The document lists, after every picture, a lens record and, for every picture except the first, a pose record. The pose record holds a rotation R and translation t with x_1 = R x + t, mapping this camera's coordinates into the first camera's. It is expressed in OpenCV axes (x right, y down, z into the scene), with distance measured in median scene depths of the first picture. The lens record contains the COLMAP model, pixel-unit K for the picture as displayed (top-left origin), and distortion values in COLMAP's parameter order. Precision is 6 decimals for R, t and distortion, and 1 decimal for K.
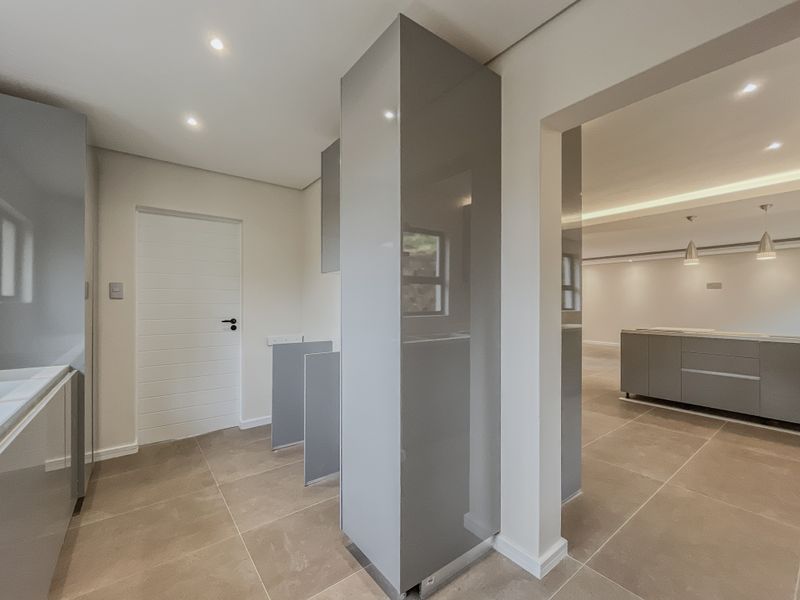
lens RADIAL K [[345.5, 0, 400.0], [0, 345.5, 300.0], [0, 0, 1]] dist [0.001772, 0.000325]
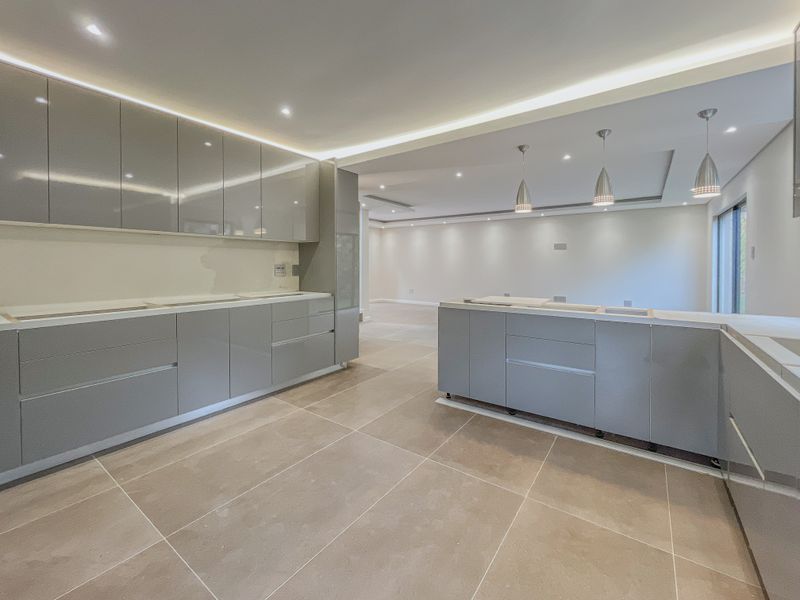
lens RADIAL K [[343.5, 0, 403.5], [0, 343.5, 267.1], [0, 0, 1]] dist [-0.001475, 0.000198]
pose [[0.958278, -0.004577, 0.285802, 0.403527], [-0.000083, 0.999867, 0.016290, 0.001747], [-0.285838, -0.015634, 0.958150, 0.385515]]
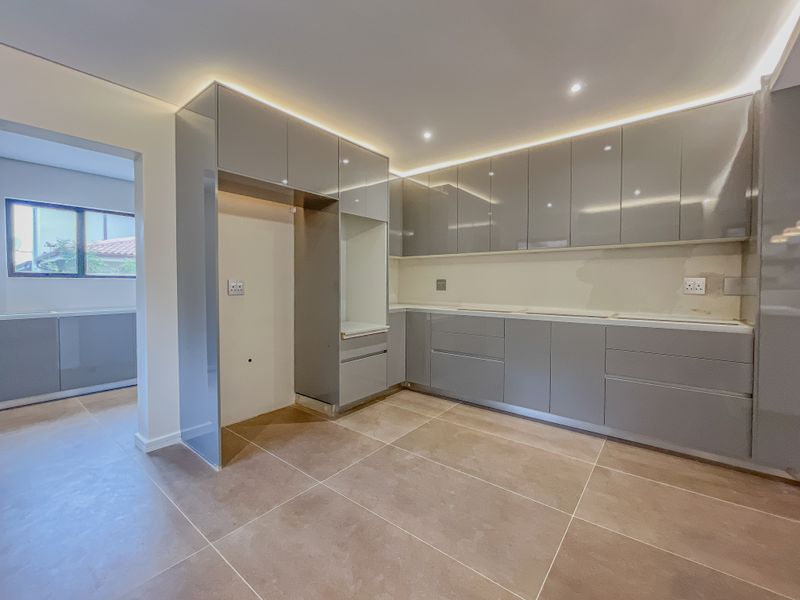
lens RADIAL K [[345.5, 0, 400.0], [0, 345.5, 300.0], [0, 0, 1]] dist [0.001772, 0.000325]
pose [[0.231636, 0.049552, -0.971540, 0.865345], [0.006809, 0.998595, 0.052555, 0.014123], [0.972779, -0.018788, 0.230973, 0.704703]]
